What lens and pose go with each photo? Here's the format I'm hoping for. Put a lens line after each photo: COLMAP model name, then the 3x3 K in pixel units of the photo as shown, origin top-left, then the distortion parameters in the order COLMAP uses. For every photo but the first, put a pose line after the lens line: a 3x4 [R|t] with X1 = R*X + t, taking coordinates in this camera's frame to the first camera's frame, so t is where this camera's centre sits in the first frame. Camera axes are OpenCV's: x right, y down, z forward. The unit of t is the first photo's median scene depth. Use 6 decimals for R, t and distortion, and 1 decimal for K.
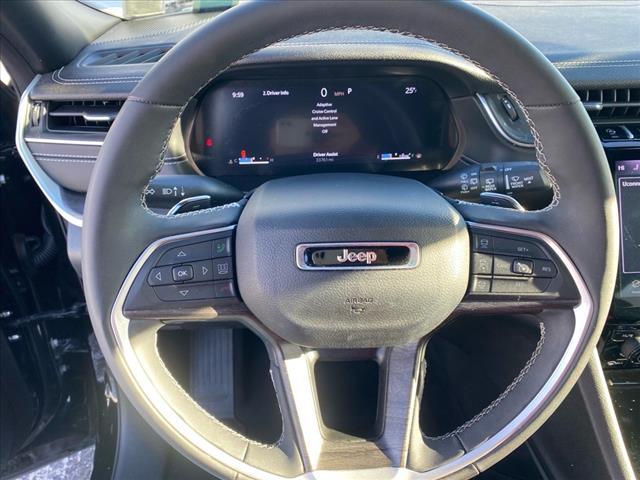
lens RADIAL K [[478.6, 0, 320.0], [0, 478.6, 240.0], [0, 0, 1]] dist [0.003314, 0.001186]
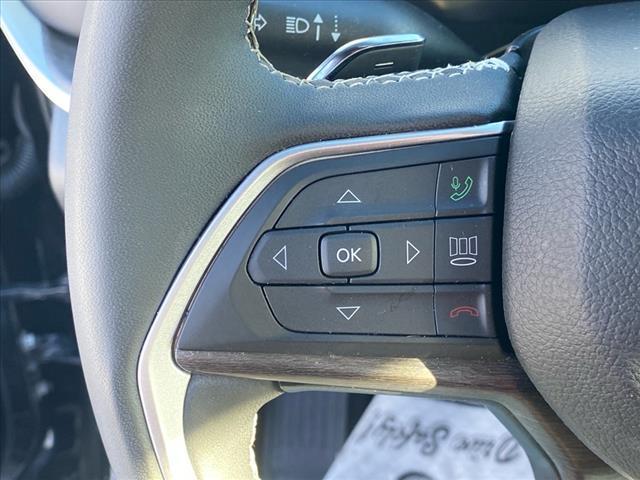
lens RADIAL K [[811.4, 0, 320.0], [0, 811.4, 240.0], [0, 0, 1]] dist [0.074480, -0.021950]
pose [[0.979659, 0.087889, -0.180398, -0.194213], [-0.075138, 0.994246, 0.076349, 0.016455], [0.186070, -0.061241, 0.980626, 0.417467]]
